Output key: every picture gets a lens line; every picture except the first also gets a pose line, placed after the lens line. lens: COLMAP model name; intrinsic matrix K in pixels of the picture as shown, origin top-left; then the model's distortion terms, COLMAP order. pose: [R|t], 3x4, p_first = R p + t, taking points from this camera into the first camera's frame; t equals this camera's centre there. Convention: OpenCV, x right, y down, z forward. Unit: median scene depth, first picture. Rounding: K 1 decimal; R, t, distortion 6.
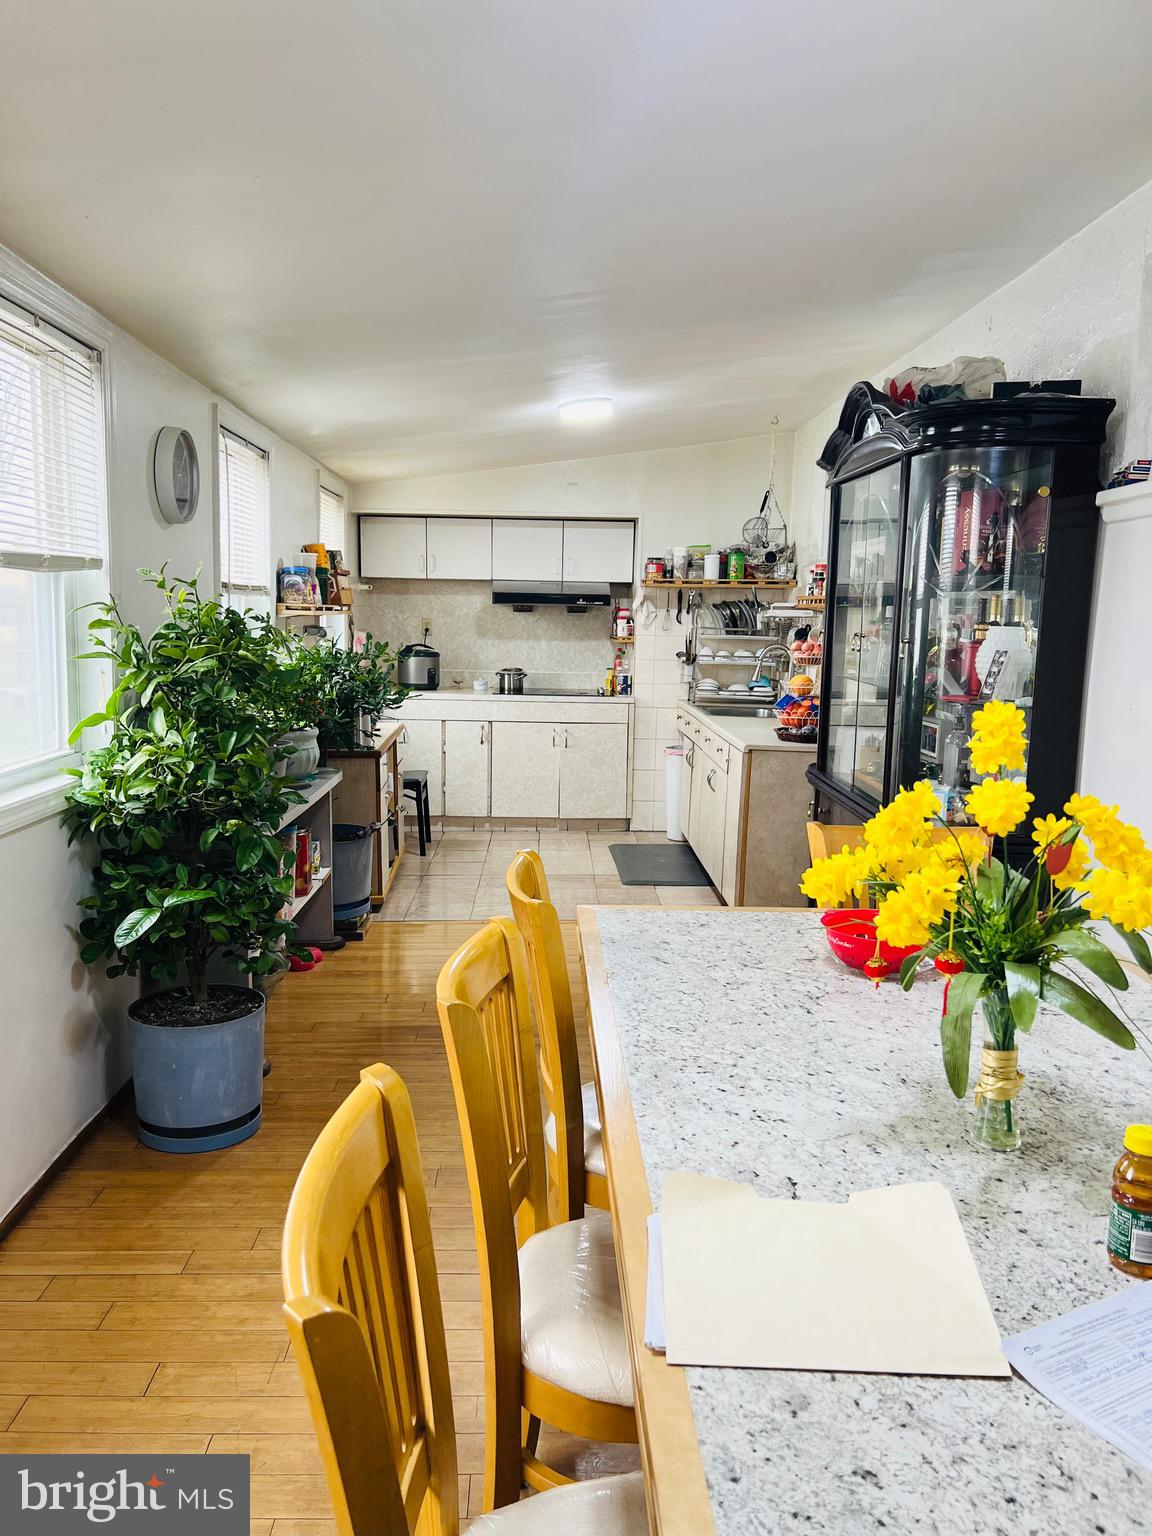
lens RADIAL K [[1157.3, 0, 578.5], [0, 1157.3, 810.4], [0, 0, 1]] dist [0.056037, -0.056497]
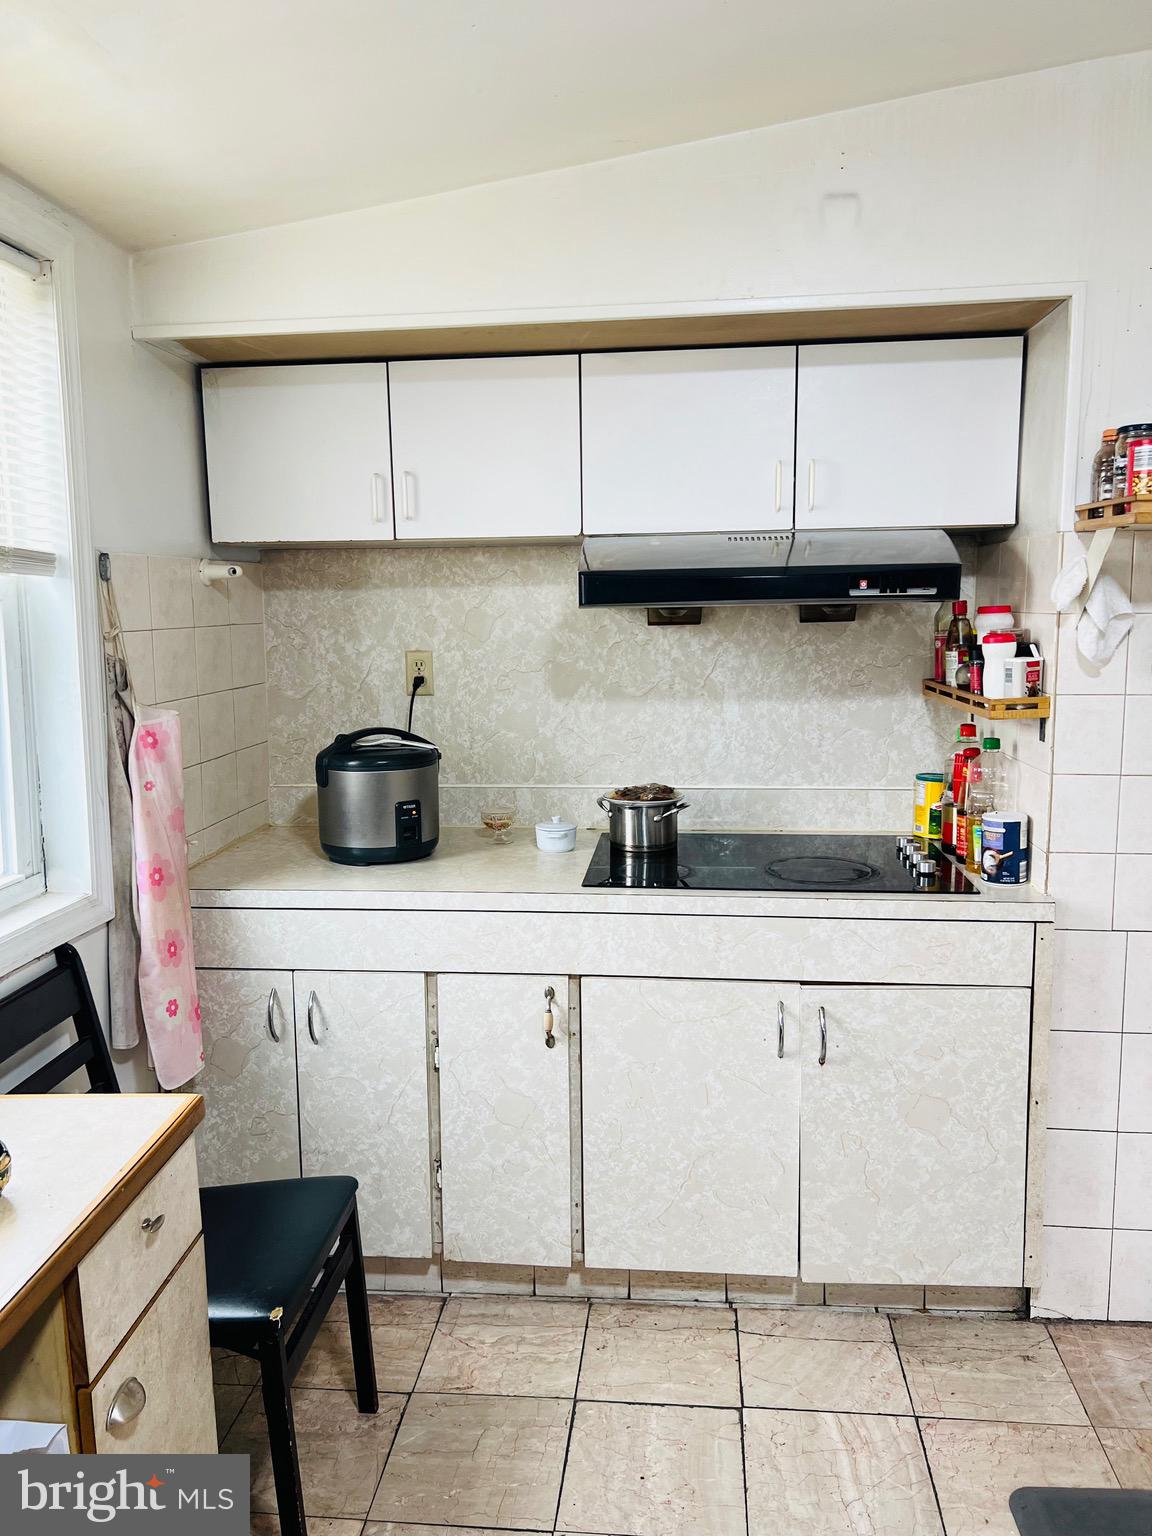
lens RADIAL K [[1157.3, 0, 576.7], [0, 1157.3, 765.2], [0, 0, 1]] dist [0.056037, -0.056497]
pose [[0.990327, -0.015617, -0.137873, -0.030088], [0.011151, 0.999390, -0.033101, -0.120468], [0.138306, 0.031243, 0.989897, 0.664644]]
